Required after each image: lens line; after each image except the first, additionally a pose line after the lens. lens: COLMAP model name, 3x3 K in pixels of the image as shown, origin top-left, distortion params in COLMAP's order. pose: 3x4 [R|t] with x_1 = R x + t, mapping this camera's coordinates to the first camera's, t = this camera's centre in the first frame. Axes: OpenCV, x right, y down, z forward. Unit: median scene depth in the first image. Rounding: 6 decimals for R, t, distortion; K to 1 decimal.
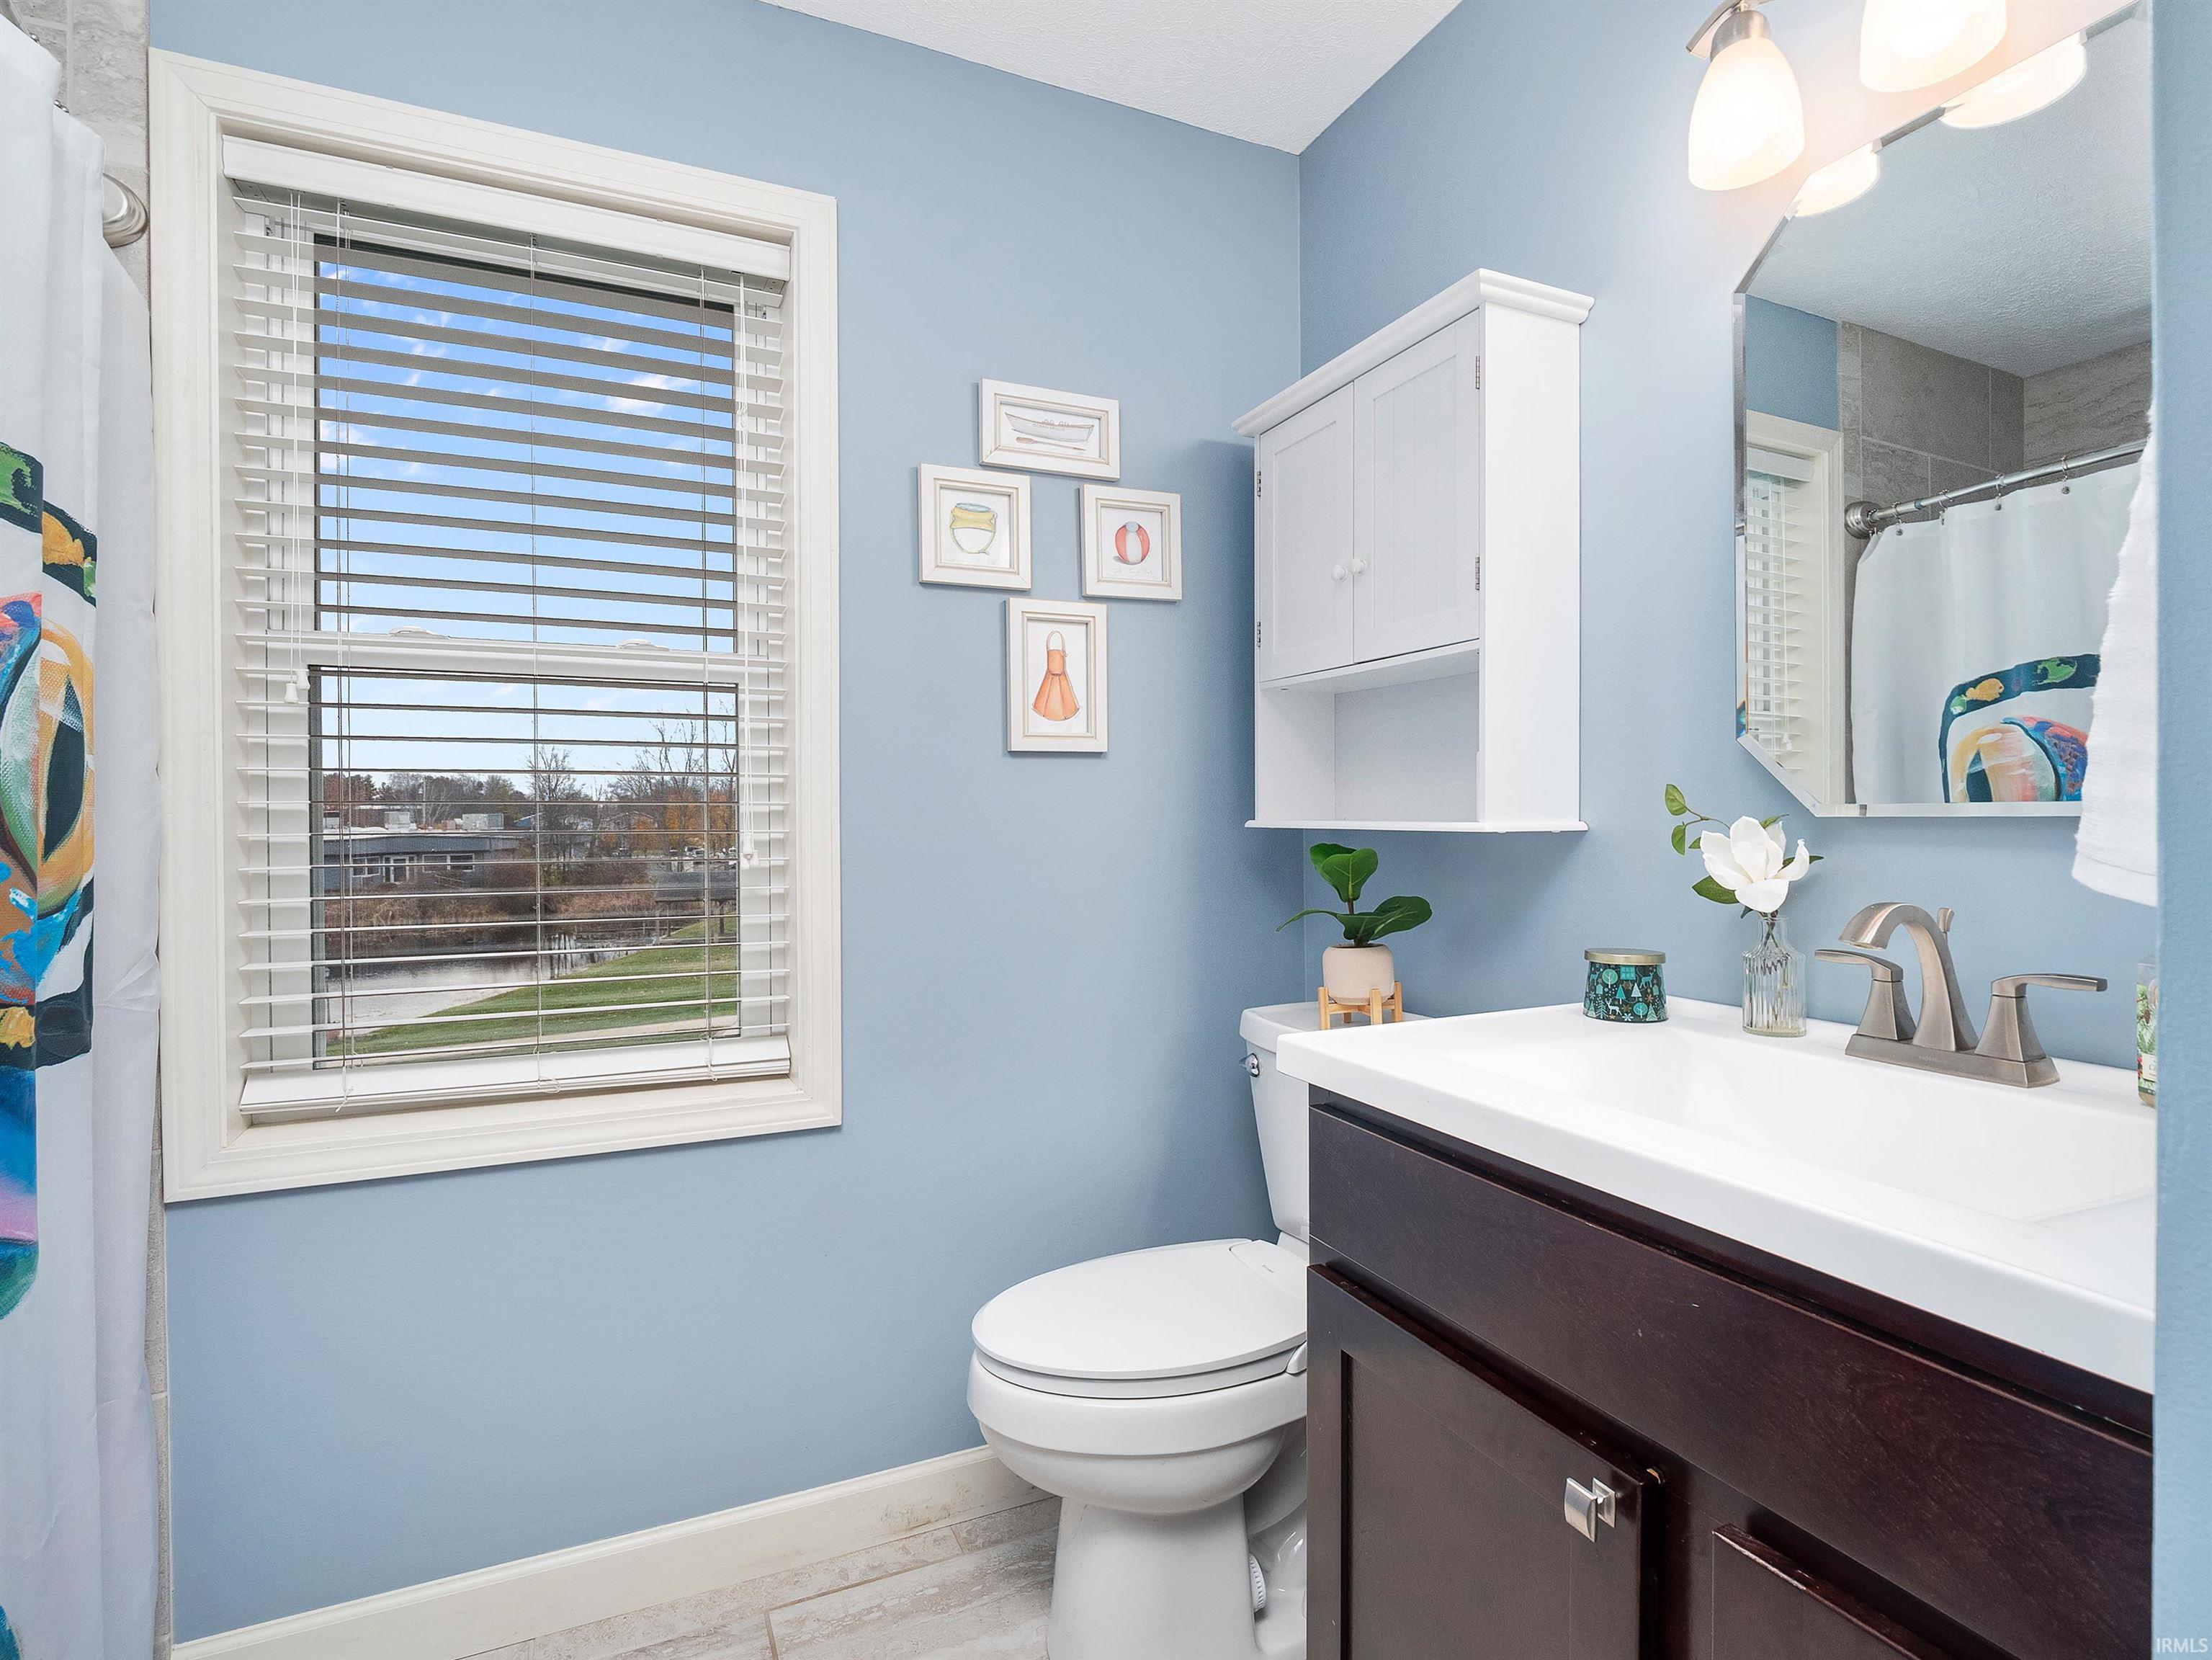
lens RADIAL K [[1169.4, 0, 1153.0], [0, 1169.4, 810.3], [0, 0, 1]] dist [-0.000978, -0.015688]
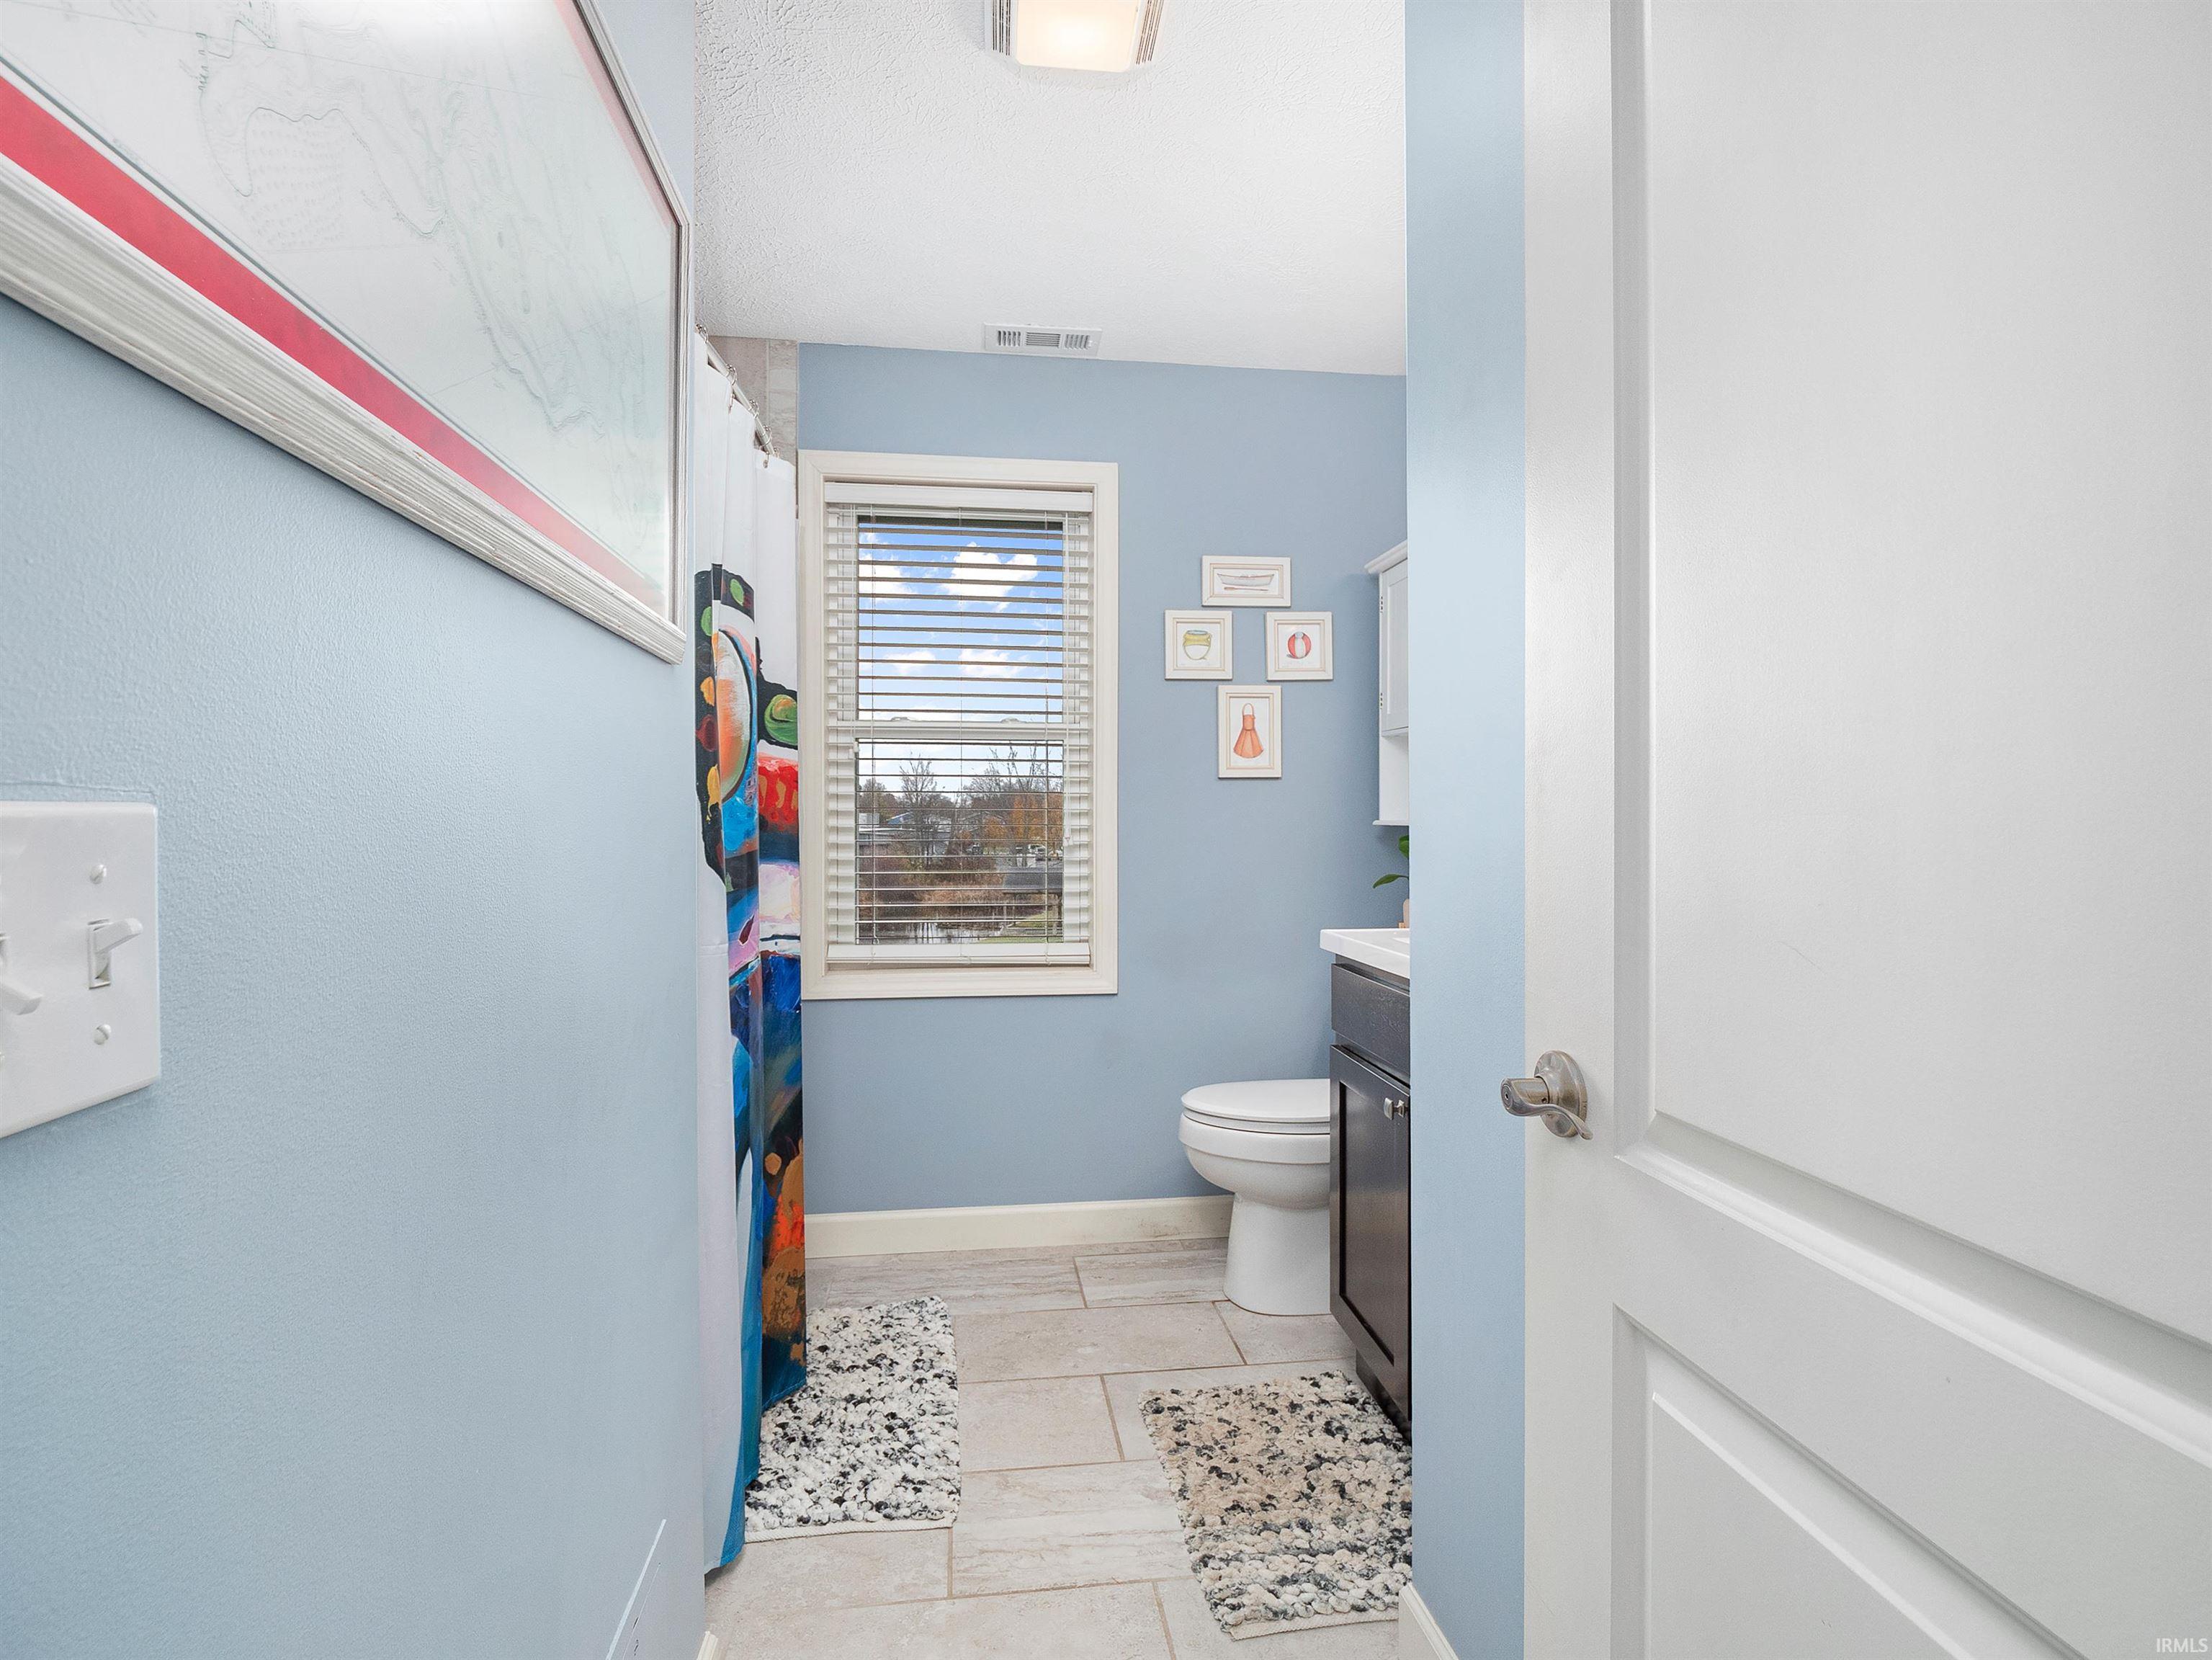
lens RADIAL K [[1116.5, 0, 1107.7], [0, 1116.5, 834.9], [0, 0, 1]] dist [-0.004813, -0.002762]
pose [[0.952238, 0.014177, -0.305028, 0.212007], [-0.007965, 0.999735, 0.021602, -0.002259], [0.305254, -0.018141, 0.952098, -0.555051]]
